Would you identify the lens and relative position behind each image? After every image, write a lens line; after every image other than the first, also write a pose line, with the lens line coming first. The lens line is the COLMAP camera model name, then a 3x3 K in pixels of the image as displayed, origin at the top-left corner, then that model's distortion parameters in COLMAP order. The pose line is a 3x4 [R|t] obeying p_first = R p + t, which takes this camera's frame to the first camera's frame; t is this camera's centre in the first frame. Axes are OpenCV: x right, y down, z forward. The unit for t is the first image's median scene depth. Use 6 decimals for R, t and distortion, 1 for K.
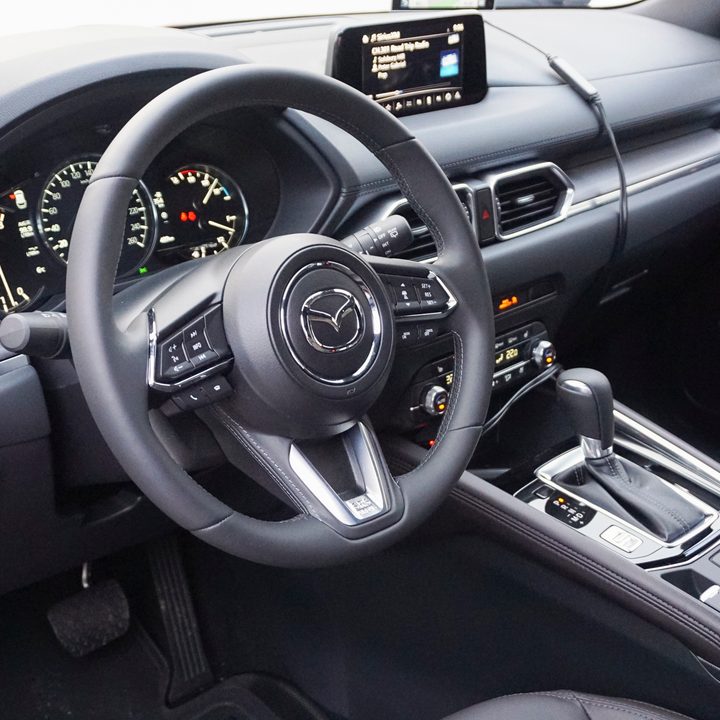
lens RADIAL K [[1234.5, 0, 360.2], [0, 1234.5, 361.2], [0, 0, 1]] dist [0.008642, 0.000000]
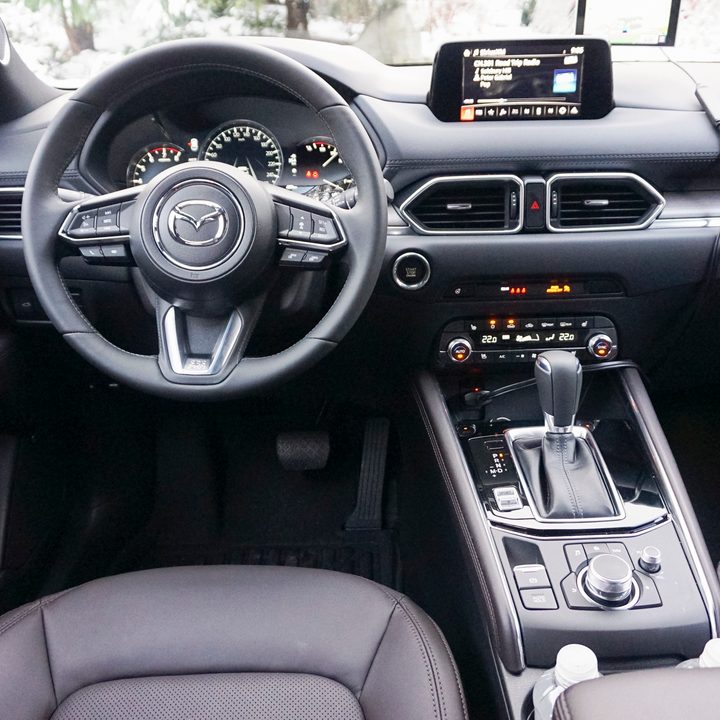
lens RADIAL K [[798.8, 0, 360.3], [0, 798.8, 358.8], [0, 0, 1]] dist [-0.027072, 0.000000]
pose [[0.699811, 0.238127, -0.673468, 0.526056], [-0.241316, 0.966183, 0.090872, -0.008148], [0.672333, 0.098925, 0.733609, 0.354217]]
